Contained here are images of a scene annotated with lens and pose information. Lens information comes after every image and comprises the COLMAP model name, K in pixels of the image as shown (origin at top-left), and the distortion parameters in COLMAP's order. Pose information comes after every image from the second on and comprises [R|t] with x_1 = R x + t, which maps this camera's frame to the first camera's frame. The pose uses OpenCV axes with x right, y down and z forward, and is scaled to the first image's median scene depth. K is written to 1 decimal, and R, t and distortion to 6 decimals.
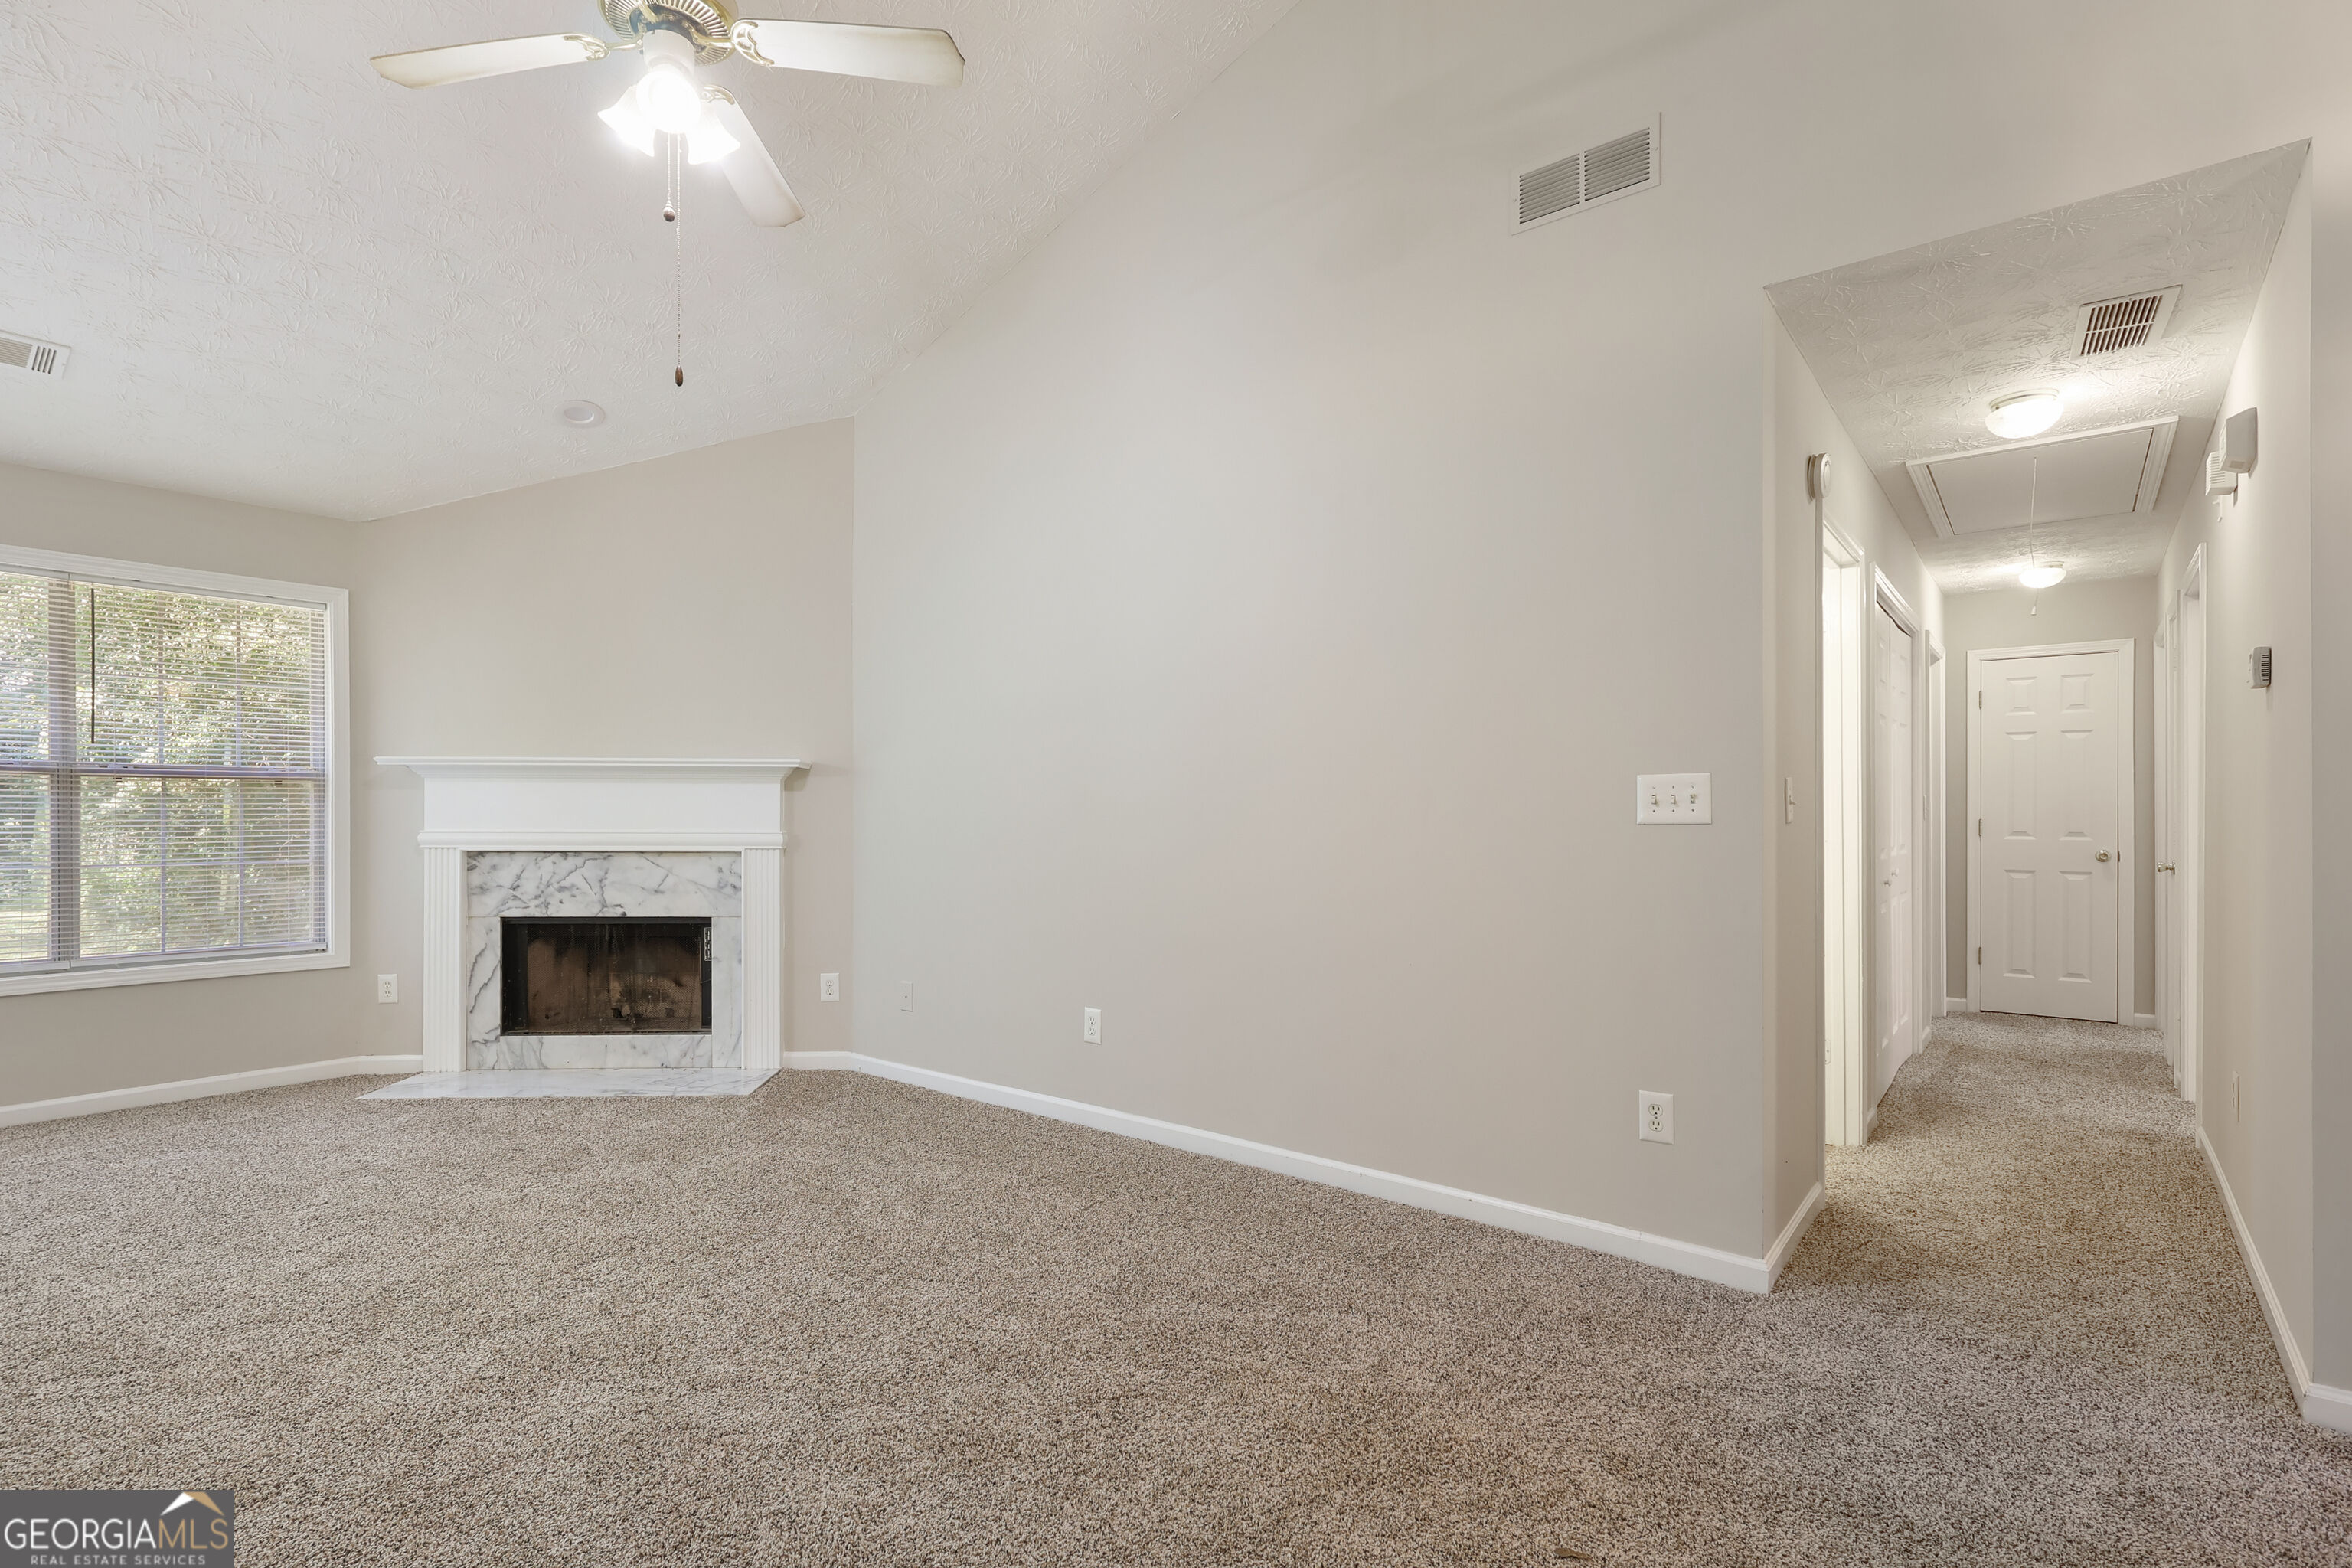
lens RADIAL K [[1129.2, 0, 1178.8], [0, 1129.2, 804.3], [0, 0, 1]] dist [-0.000037, -0.000020]
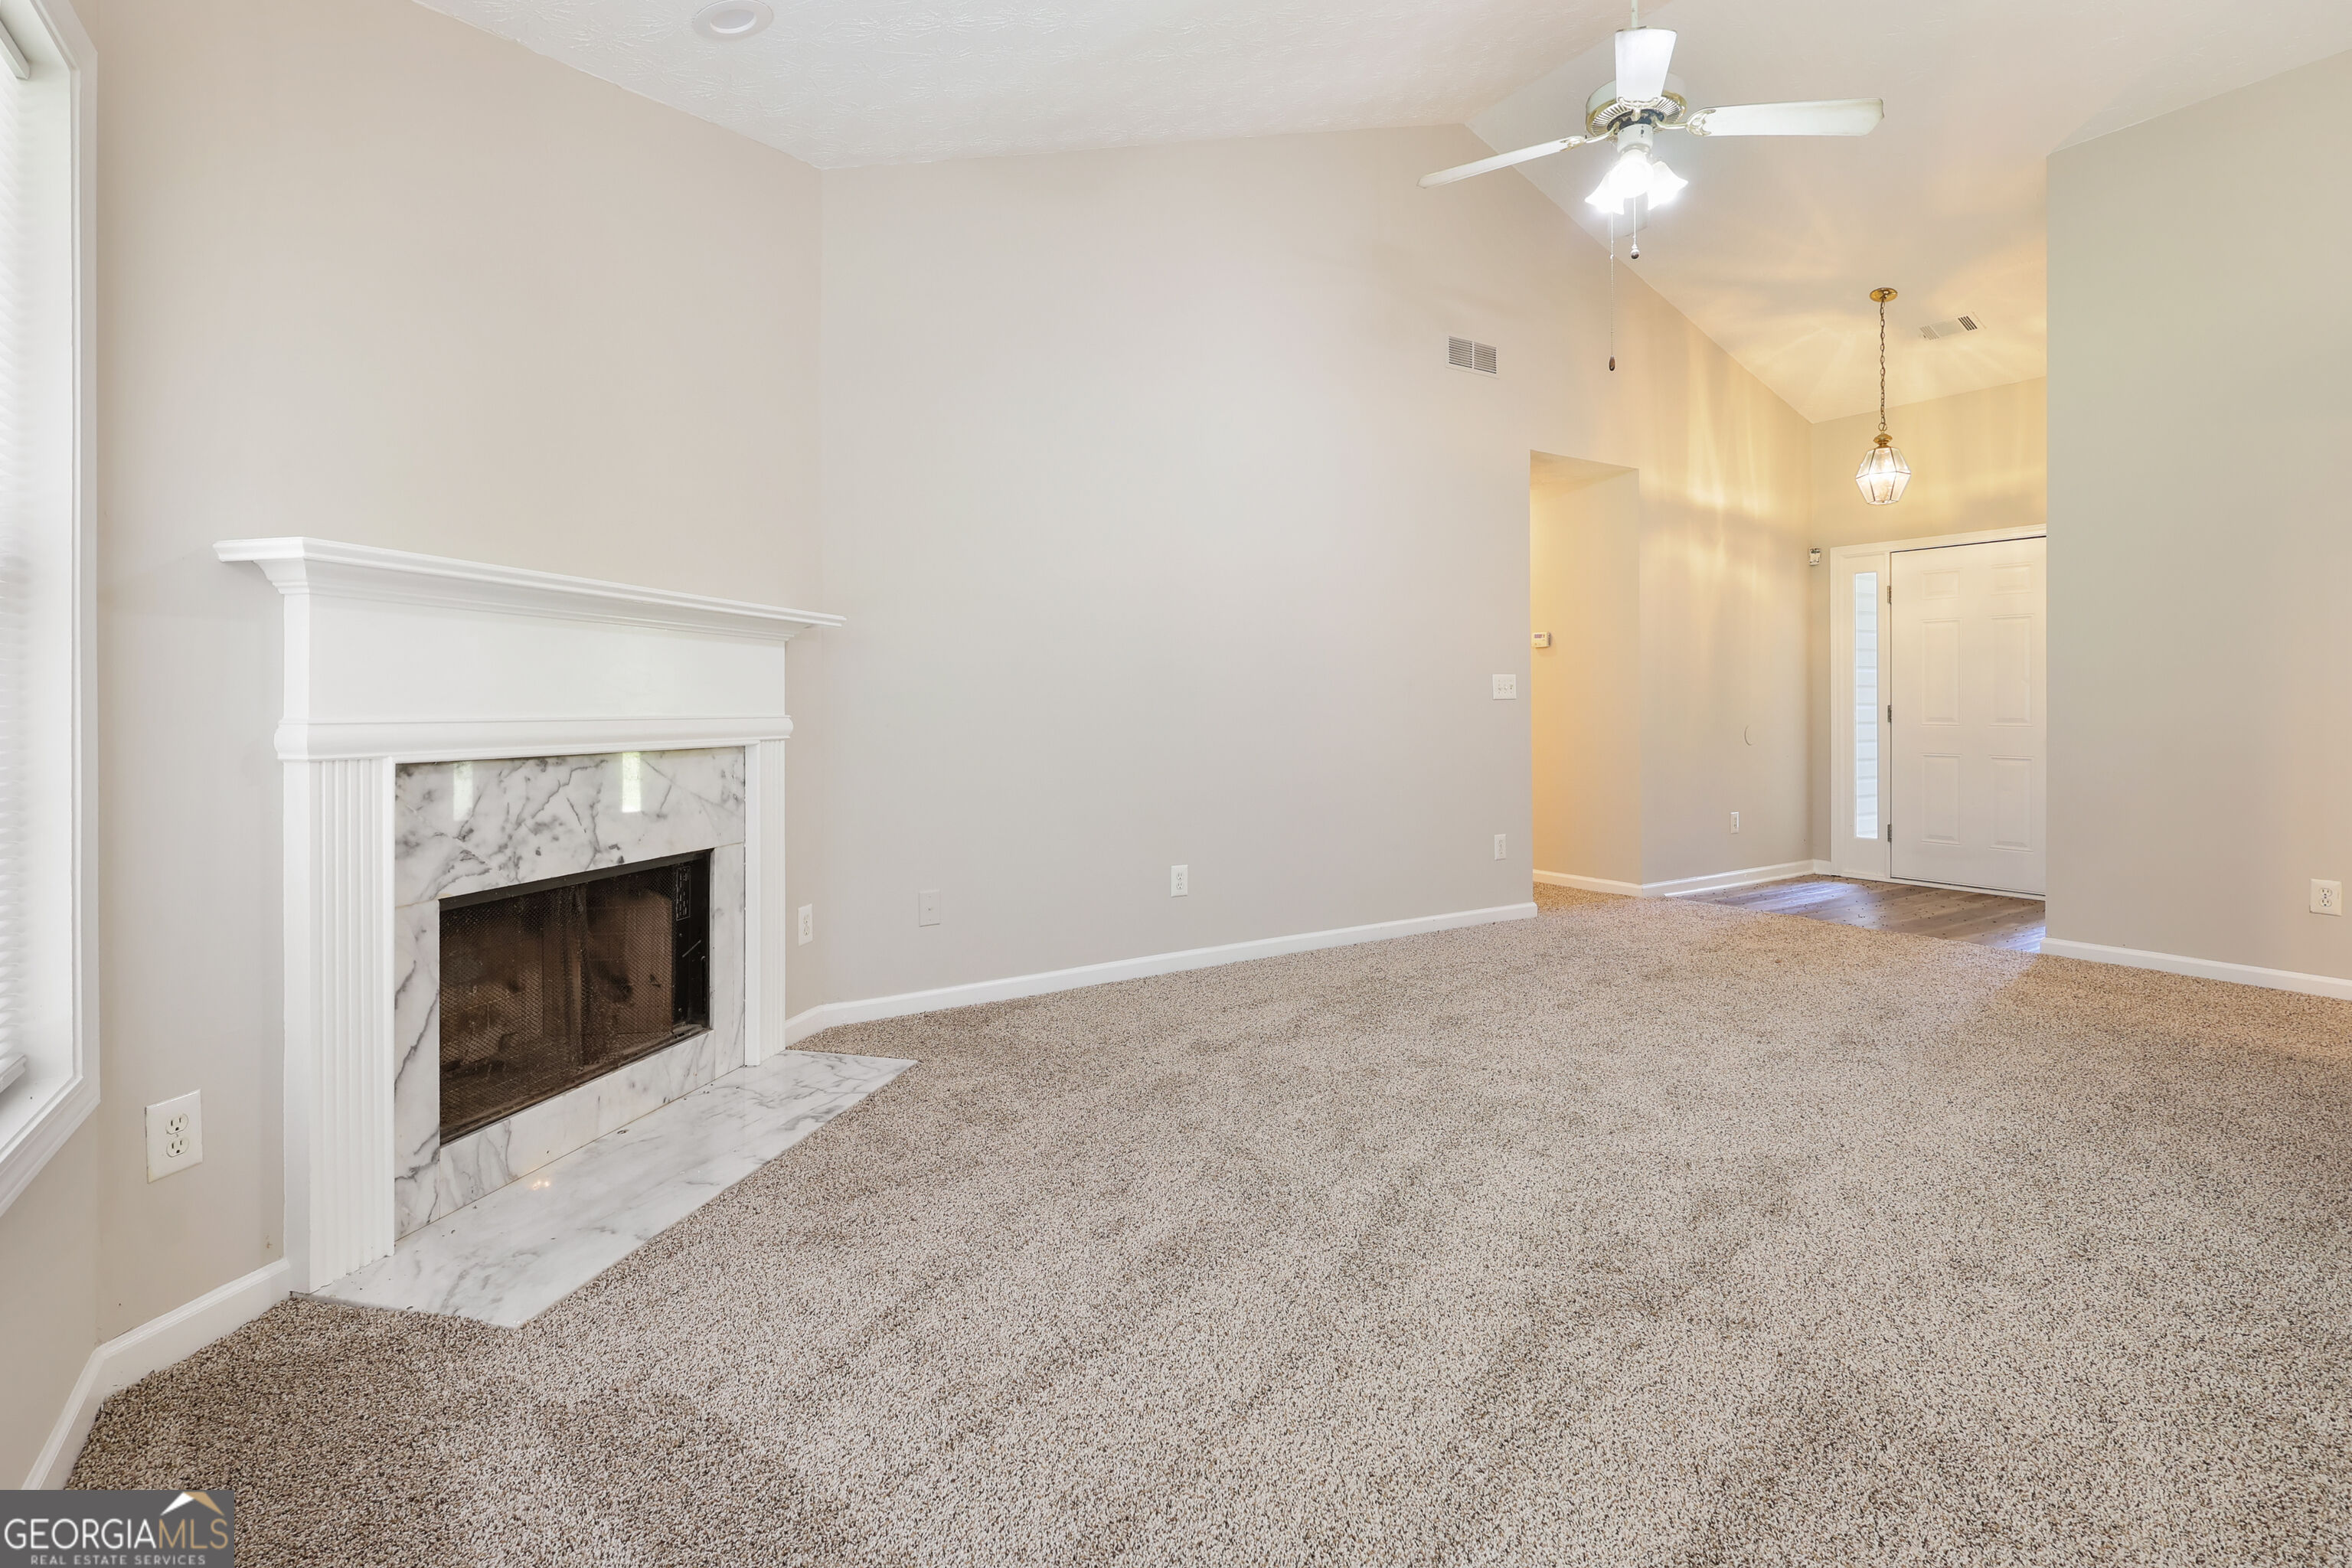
lens RADIAL K [[1100.2, 0, 1174.3], [0, 1100.2, 703.8], [0, 0, 1]] dist [-0.000327, -0.000068]
pose [[0.310248, 0.000443, 0.950655, -0.942666], [-0.004602, 0.999989, 0.001036, 0.015230], [-0.950644, -0.004696, 0.310247, 0.559134]]
